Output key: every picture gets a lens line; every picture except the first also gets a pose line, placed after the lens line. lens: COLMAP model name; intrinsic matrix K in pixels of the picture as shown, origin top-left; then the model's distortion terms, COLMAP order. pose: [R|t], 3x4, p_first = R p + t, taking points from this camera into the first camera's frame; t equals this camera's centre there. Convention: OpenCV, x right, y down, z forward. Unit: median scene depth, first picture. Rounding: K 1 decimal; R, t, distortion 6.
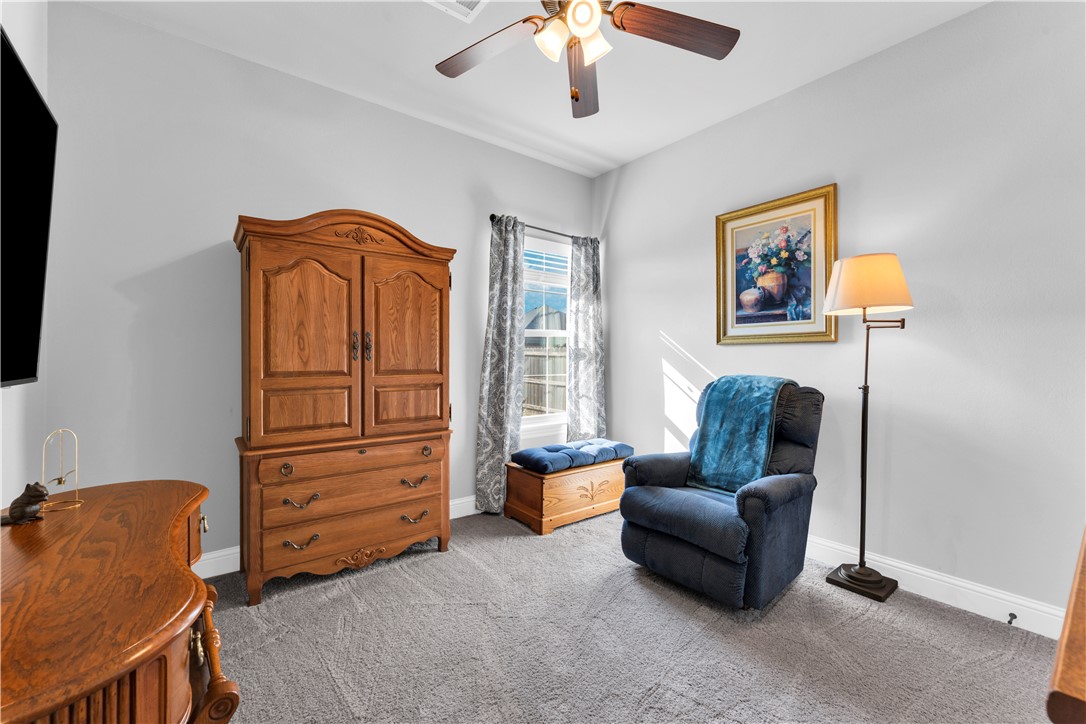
lens RADIAL K [[437.8, 0, 540.1], [0, 437.8, 363.8], [0, 0, 1]] dist [0.001390, -0.000008]
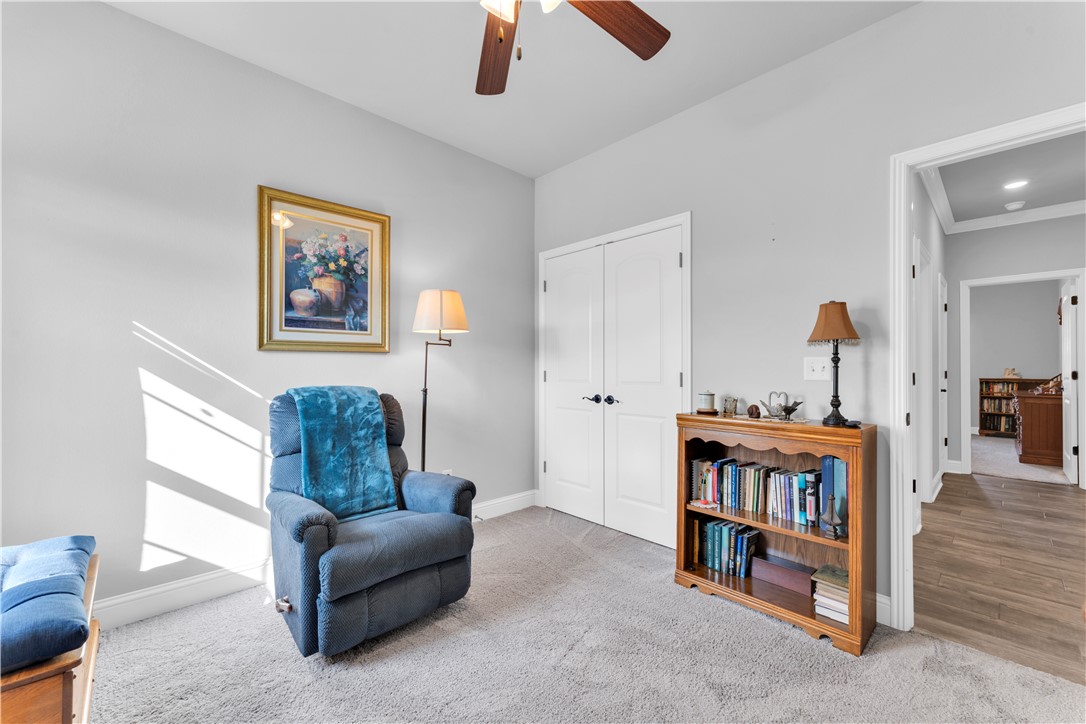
lens RADIAL K [[437.8, 0, 540.1], [0, 437.8, 363.8], [0, 0, 1]] dist [0.001390, -0.000008]
pose [[-0.084291, -0.001435, 0.996440, -0.468128], [0.008406, 0.999962, 0.002151, -0.018946], [-0.996406, 0.008558, -0.084275, 0.638734]]
